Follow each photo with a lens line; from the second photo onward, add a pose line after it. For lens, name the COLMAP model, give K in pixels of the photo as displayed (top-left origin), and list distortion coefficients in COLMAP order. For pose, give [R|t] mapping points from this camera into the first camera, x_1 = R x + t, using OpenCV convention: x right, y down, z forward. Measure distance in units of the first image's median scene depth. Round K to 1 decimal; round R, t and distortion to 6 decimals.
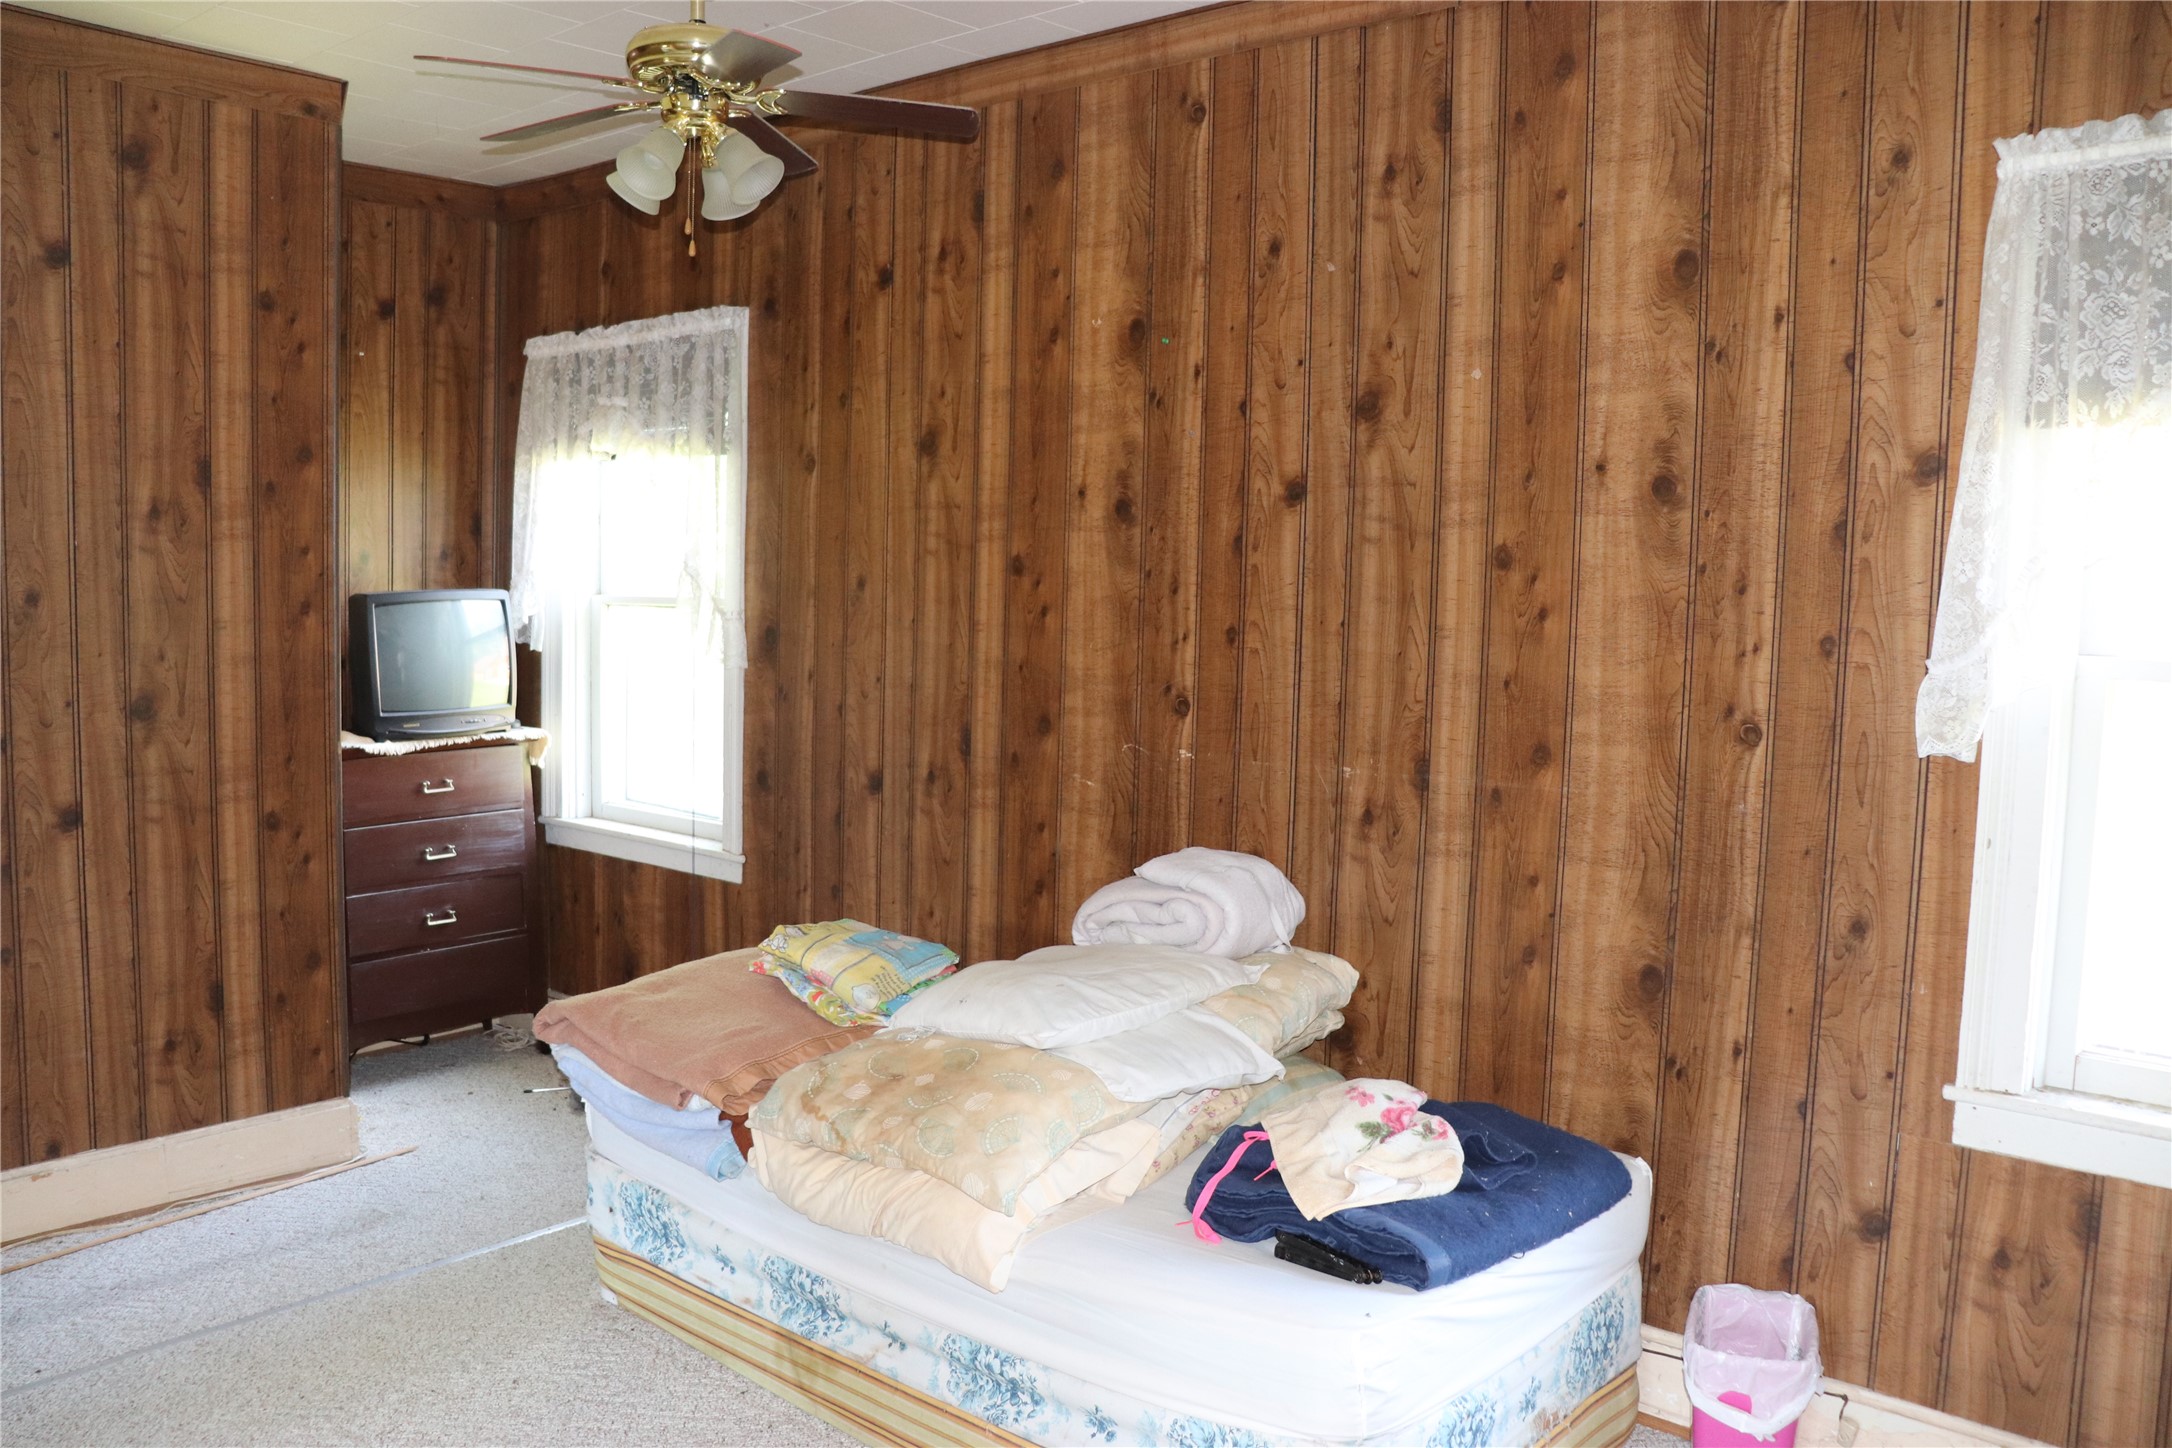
lens RADIAL K [[1798.3, 0, 1082.7], [0, 1798.3, 743.3], [0, 0, 1]] dist [-0.175173, 0.167700]
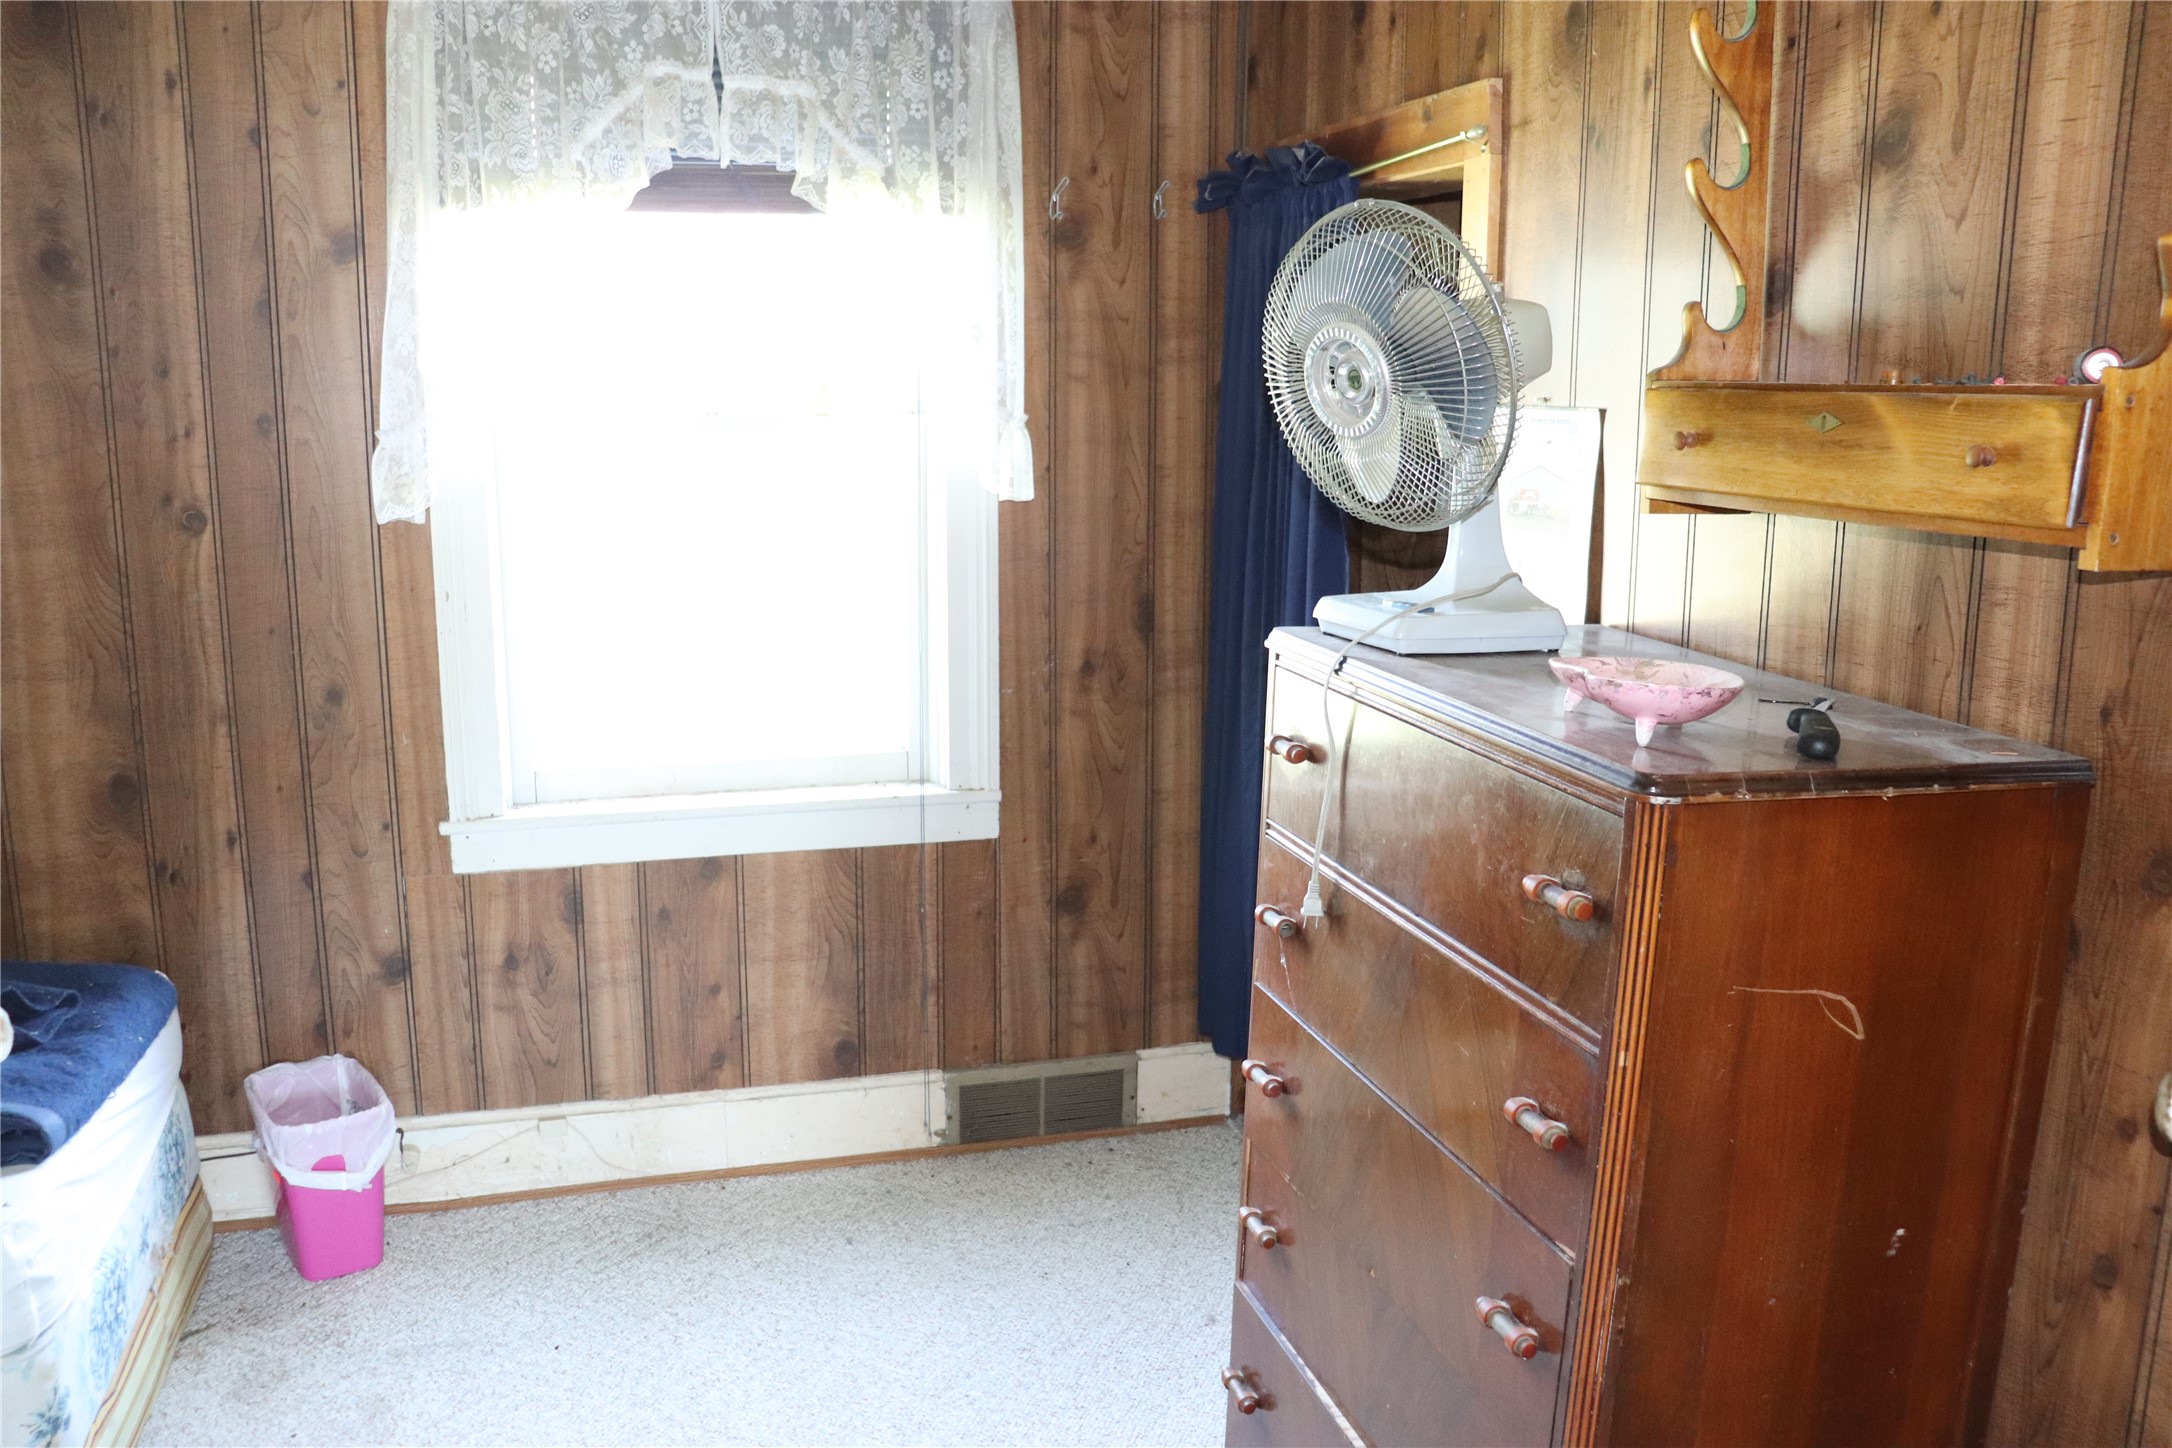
lens RADIAL K [[1798.3, 0, 1082.7], [0, 1798.3, 743.3], [0, 0, 1]] dist [-0.175173, 0.167700]
pose [[0.521476, -0.188992, 0.832073, -0.182452], [0.087287, 0.981862, 0.168310, -0.002782], [-0.848790, -0.015141, 0.528514, 0.065056]]
